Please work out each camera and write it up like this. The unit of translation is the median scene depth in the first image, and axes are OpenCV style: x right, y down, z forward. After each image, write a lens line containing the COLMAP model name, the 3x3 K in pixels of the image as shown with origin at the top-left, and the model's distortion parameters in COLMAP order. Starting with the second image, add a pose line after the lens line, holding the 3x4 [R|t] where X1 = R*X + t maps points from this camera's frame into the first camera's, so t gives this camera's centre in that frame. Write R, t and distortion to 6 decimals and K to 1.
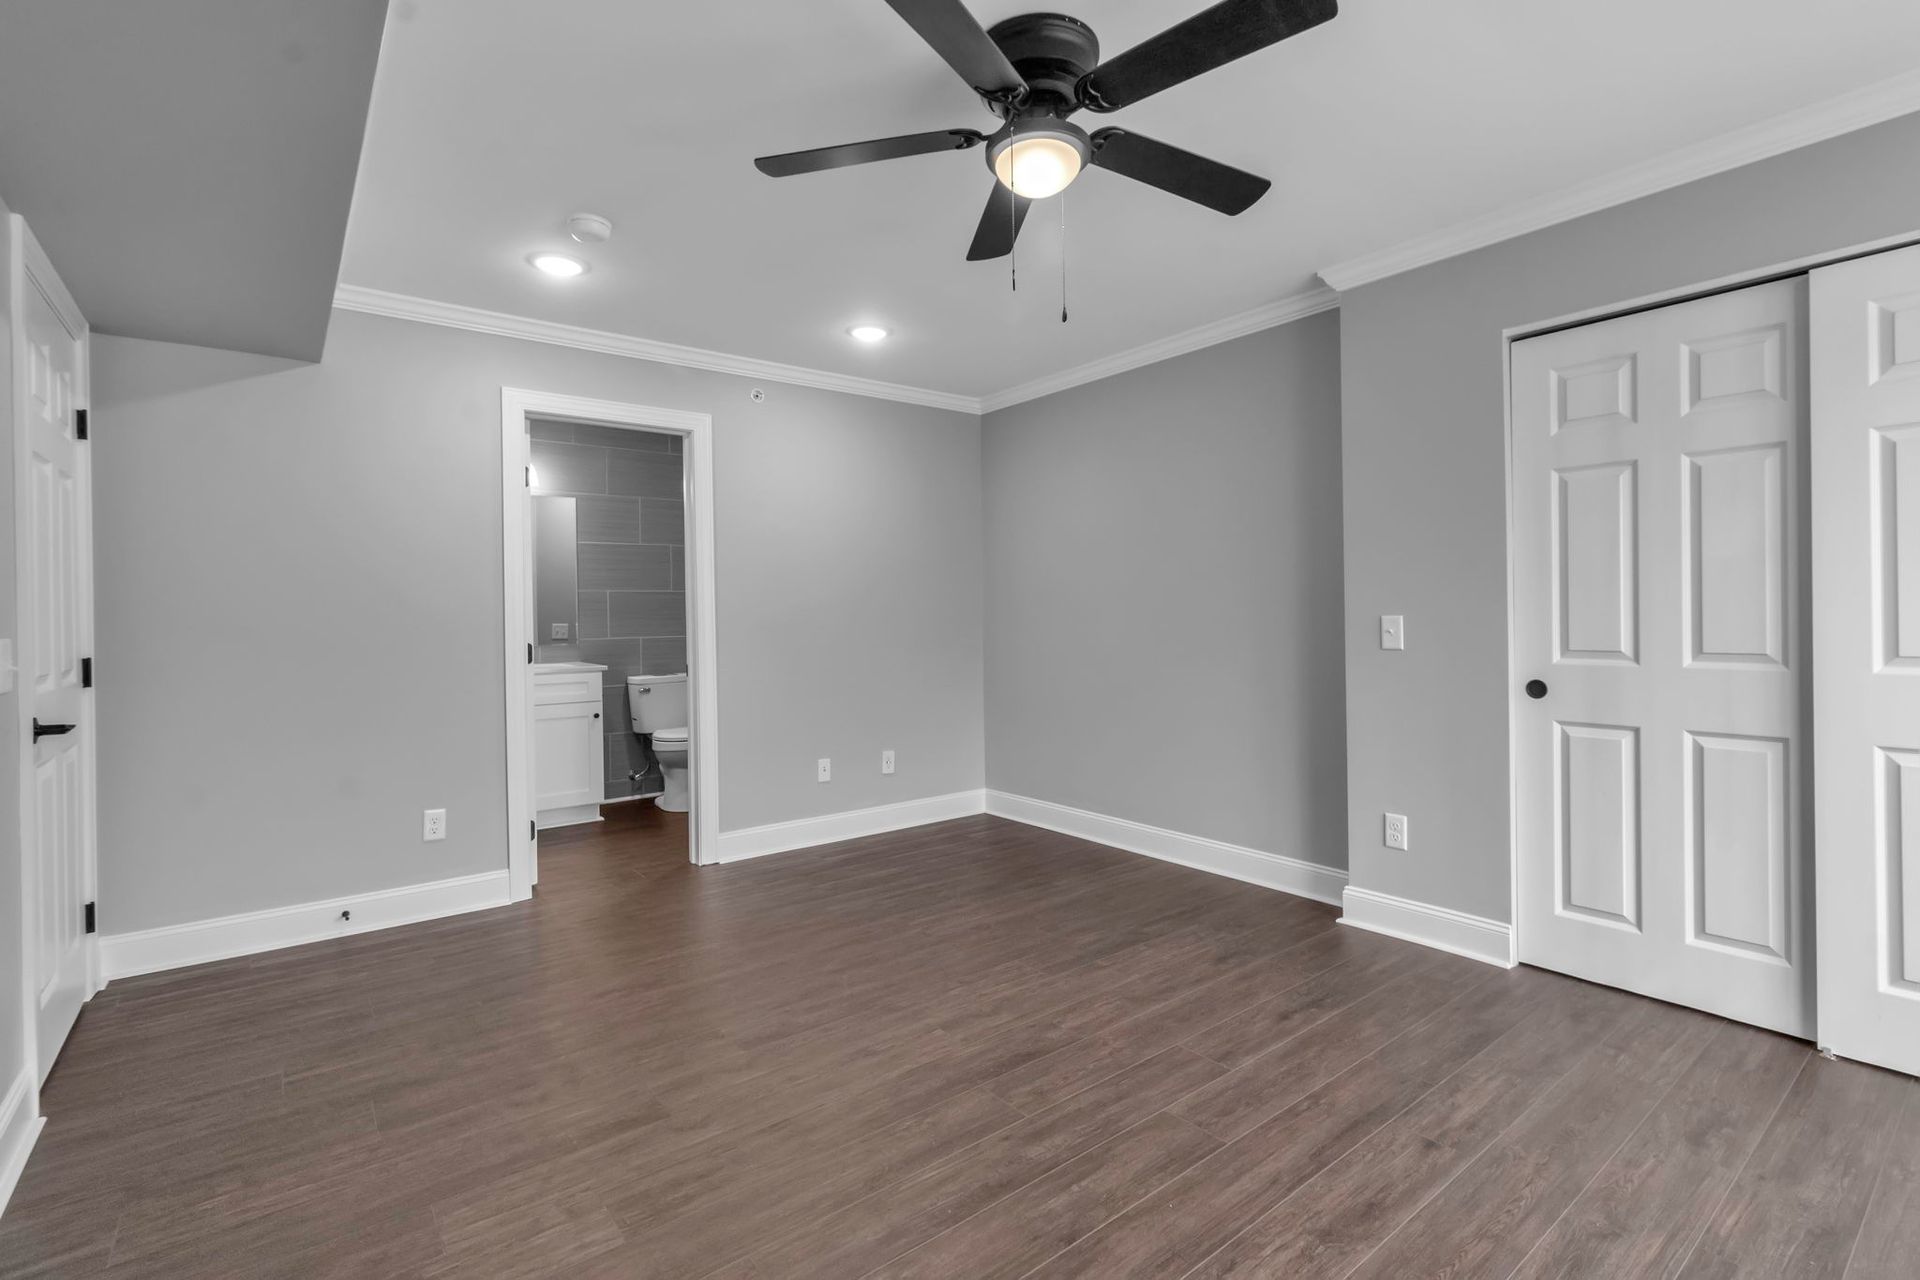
lens RADIAL K [[888.0, 0, 968.9], [0, 888.0, 619.5], [0, 0, 1]] dist [0.002320, 0.000584]
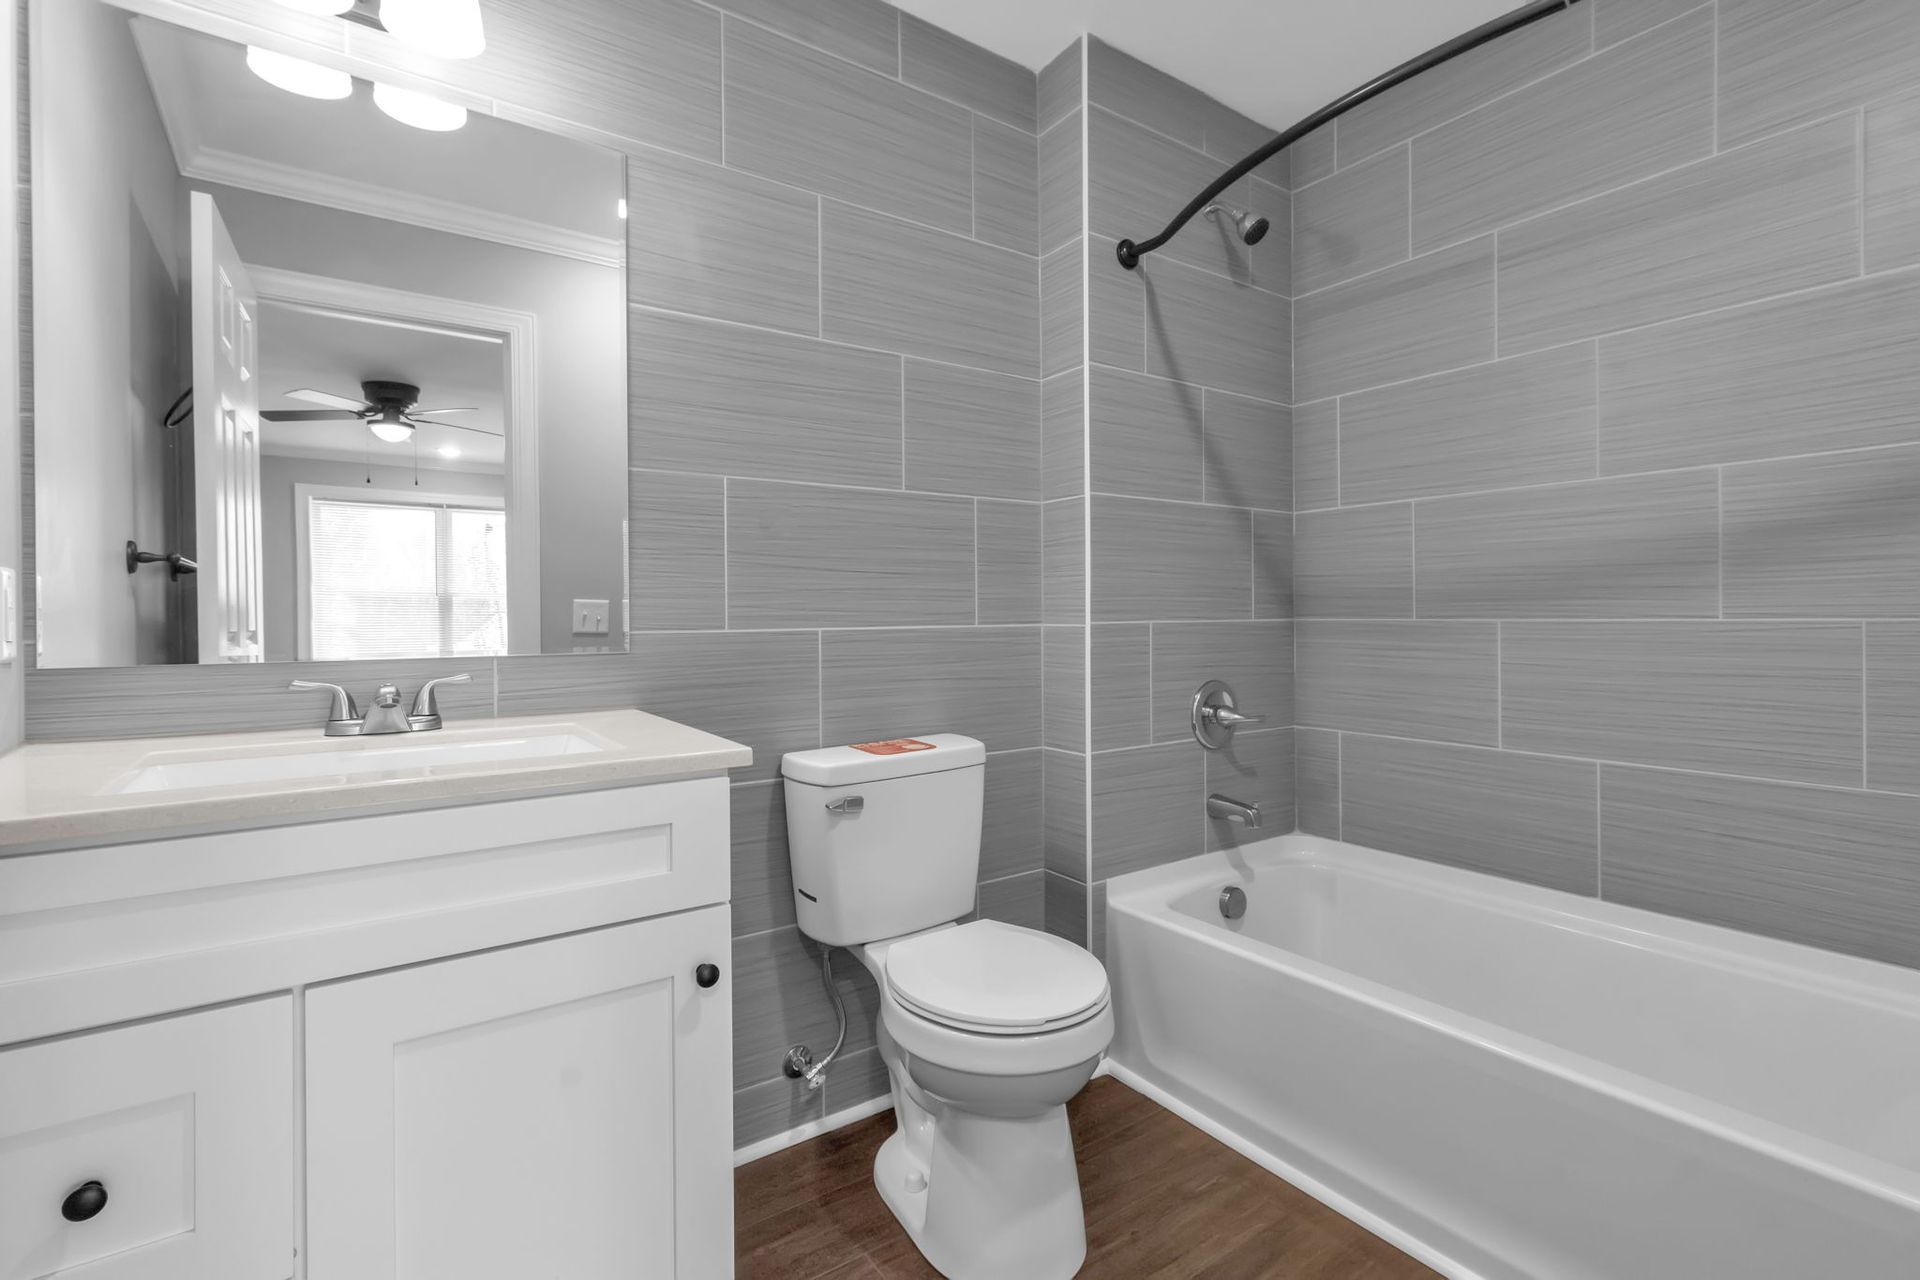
lens RADIAL K [[888.0, 0, 968.9], [0, 888.0, 619.5], [0, 0, 1]] dist [0.002320, 0.000584]
pose [[0.998734, 0.005411, -0.050019, -0.306550], [-0.005272, 0.999982, 0.002913, 0.016151], [0.050034, -0.002646, 0.998744, 0.698425]]
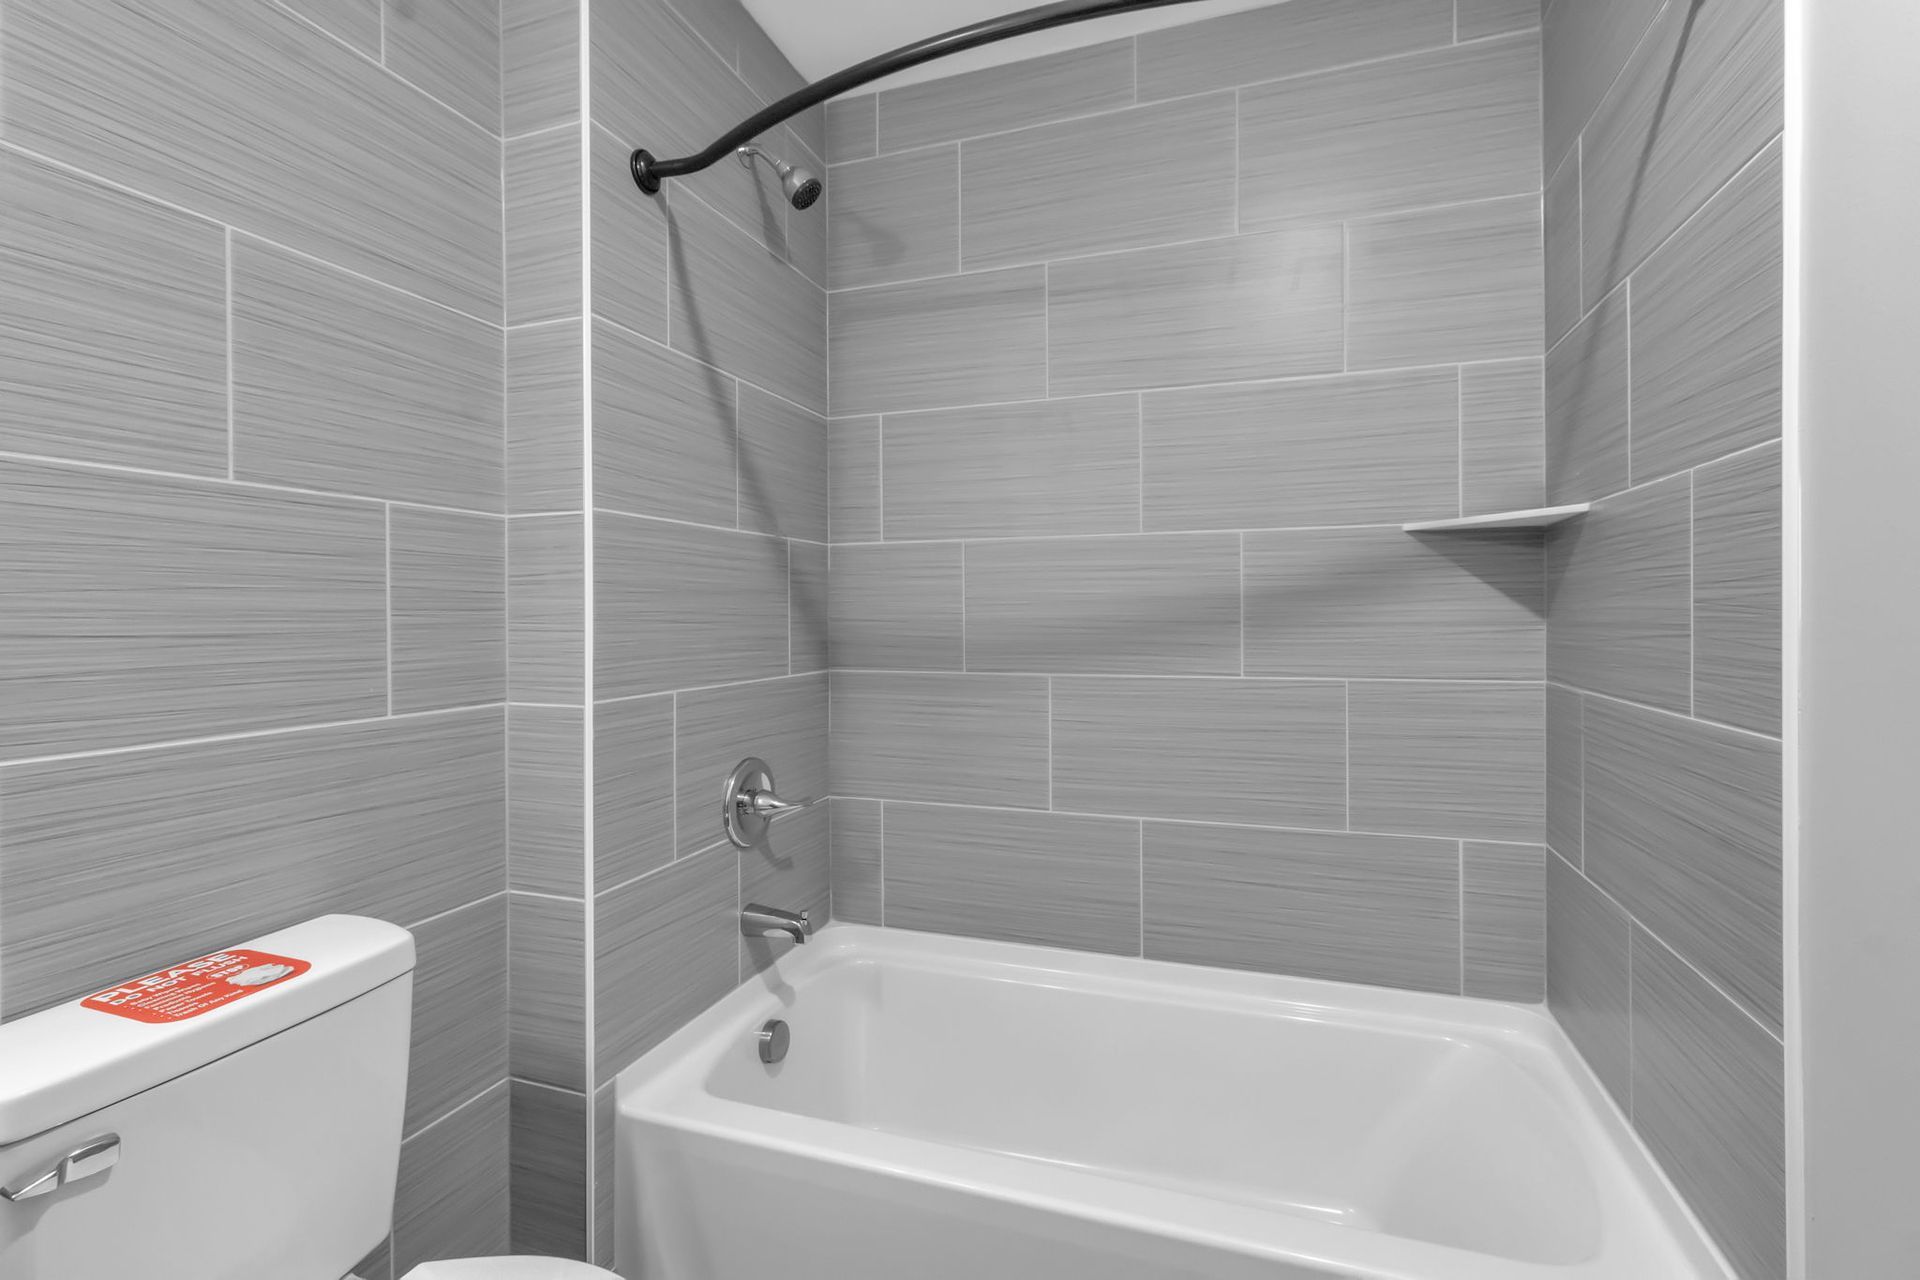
lens RADIAL K [[888.0, 0, 968.9], [0, 888.0, 619.5], [0, 0, 1]] dist [0.002320, 0.000584]
pose [[0.839164, 0.005827, 0.543847, -0.322226], [-0.004121, 0.999982, -0.004356, -0.005233], [-0.543863, 0.001414, 0.839173, 0.810869]]
